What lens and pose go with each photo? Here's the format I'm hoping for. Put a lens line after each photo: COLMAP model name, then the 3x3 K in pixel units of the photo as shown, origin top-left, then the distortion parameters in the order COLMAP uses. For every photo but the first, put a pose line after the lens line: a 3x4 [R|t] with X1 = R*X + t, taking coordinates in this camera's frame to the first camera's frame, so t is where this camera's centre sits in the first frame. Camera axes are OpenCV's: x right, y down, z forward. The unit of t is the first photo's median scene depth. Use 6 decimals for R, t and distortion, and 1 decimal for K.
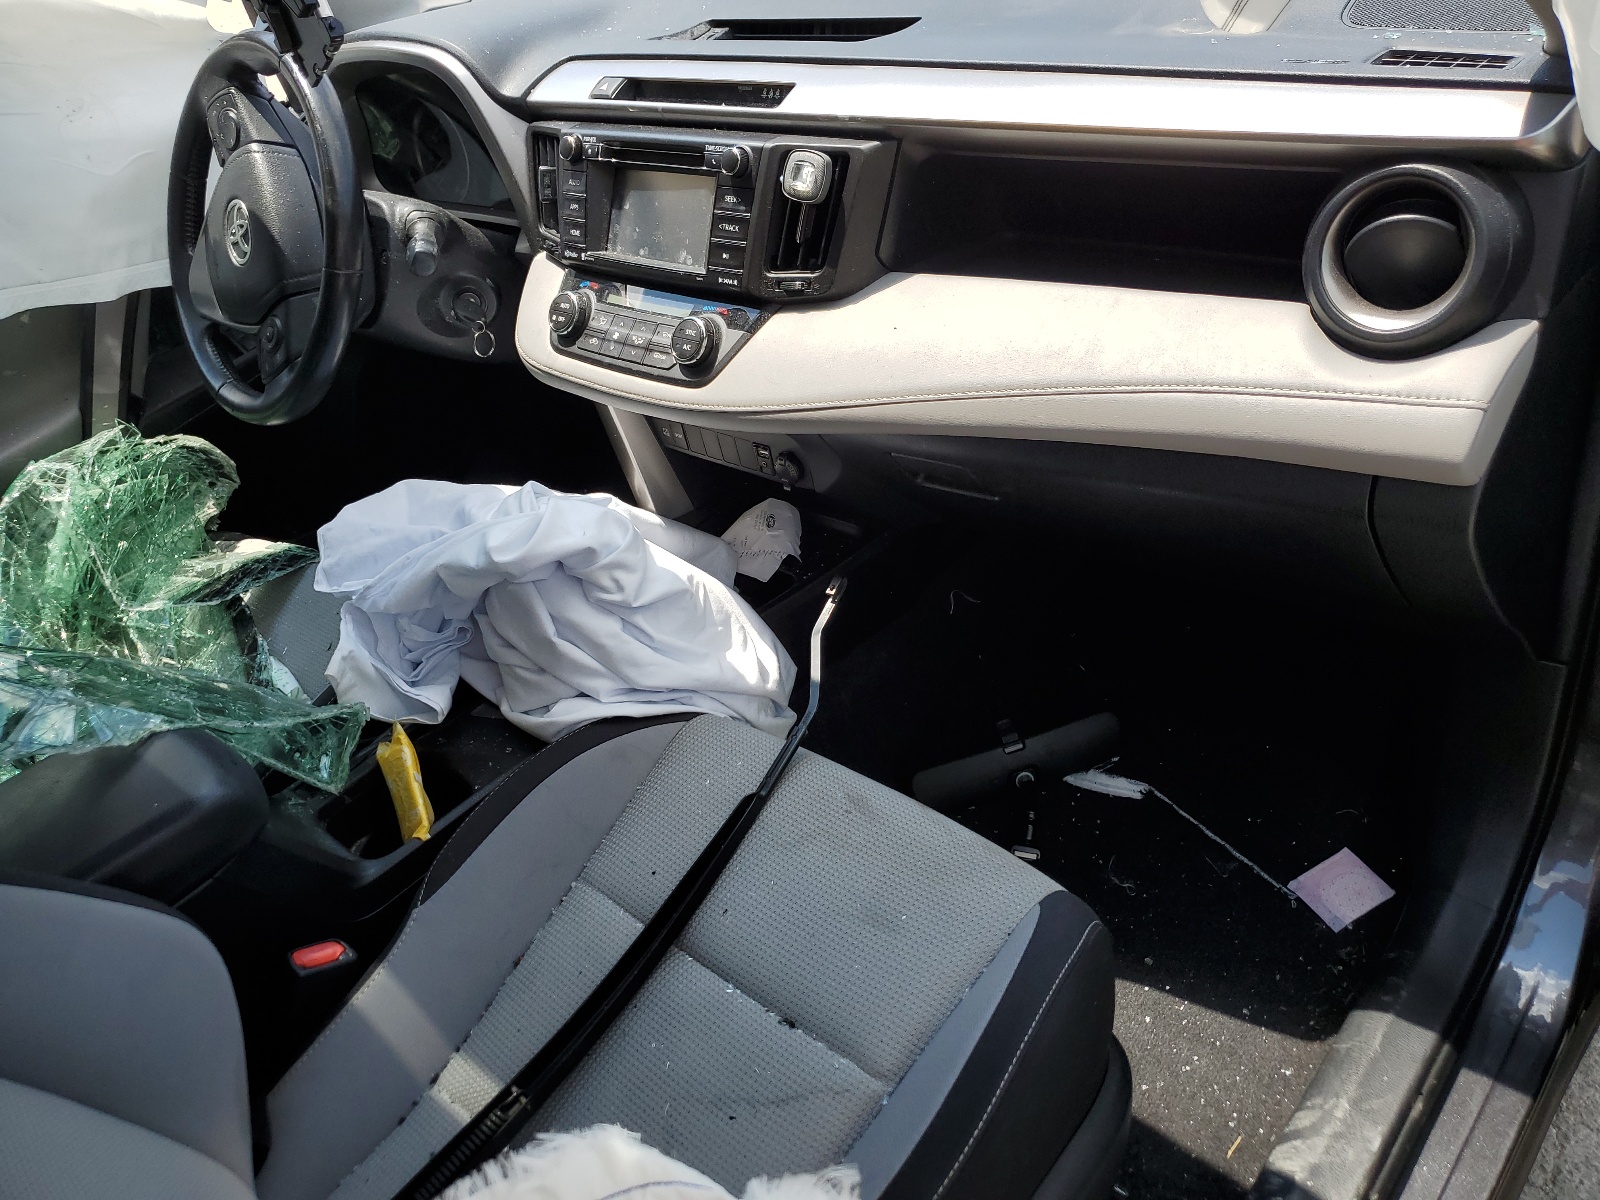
lens RADIAL K [[1311.9, 0, 799.8], [0, 1311.9, 519.3], [0, 0, 1]] dist [0.099809, -0.000038]
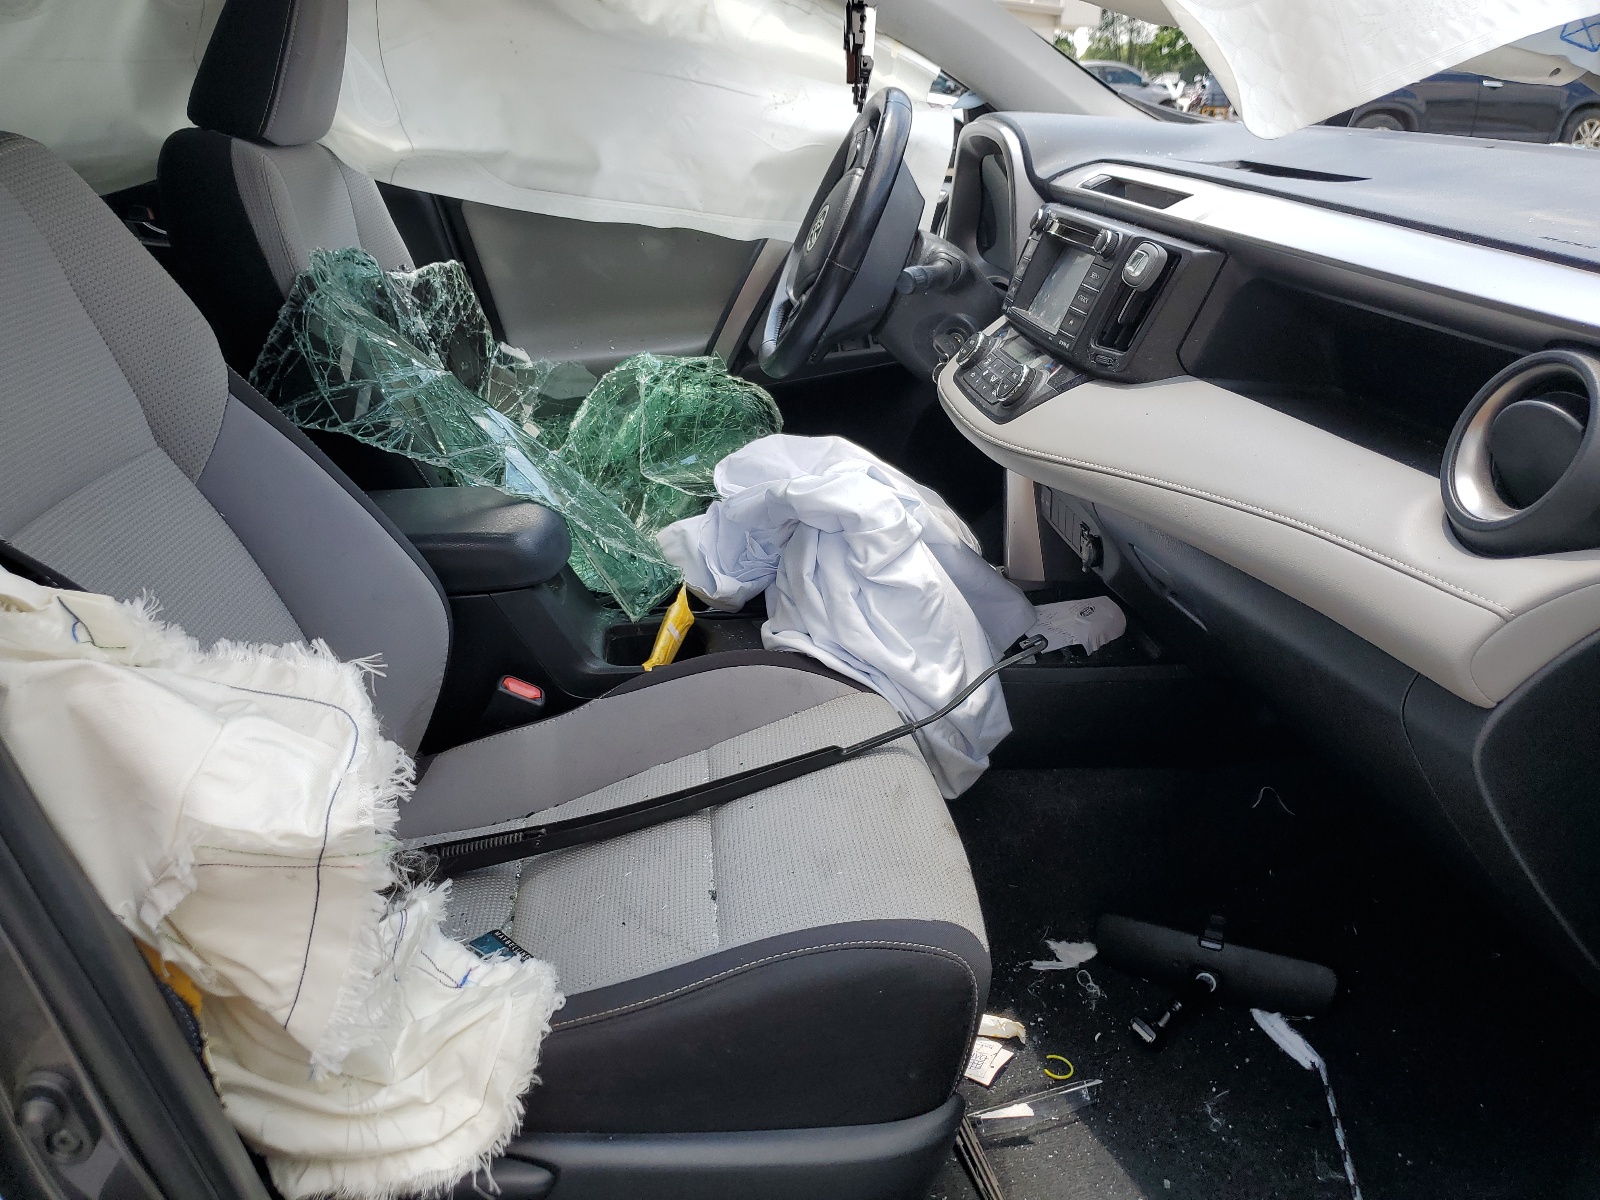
lens RADIAL K [[1311.9, 0, 799.8], [0, 1311.9, 519.3], [0, 0, 1]] dist [0.099809, -0.000038]
pose [[0.746997, 0.376156, -0.548182, 0.425161], [-0.450184, 0.892936, -0.000736, 0.047439], [0.489214, 0.247332, 0.836359, 0.012143]]
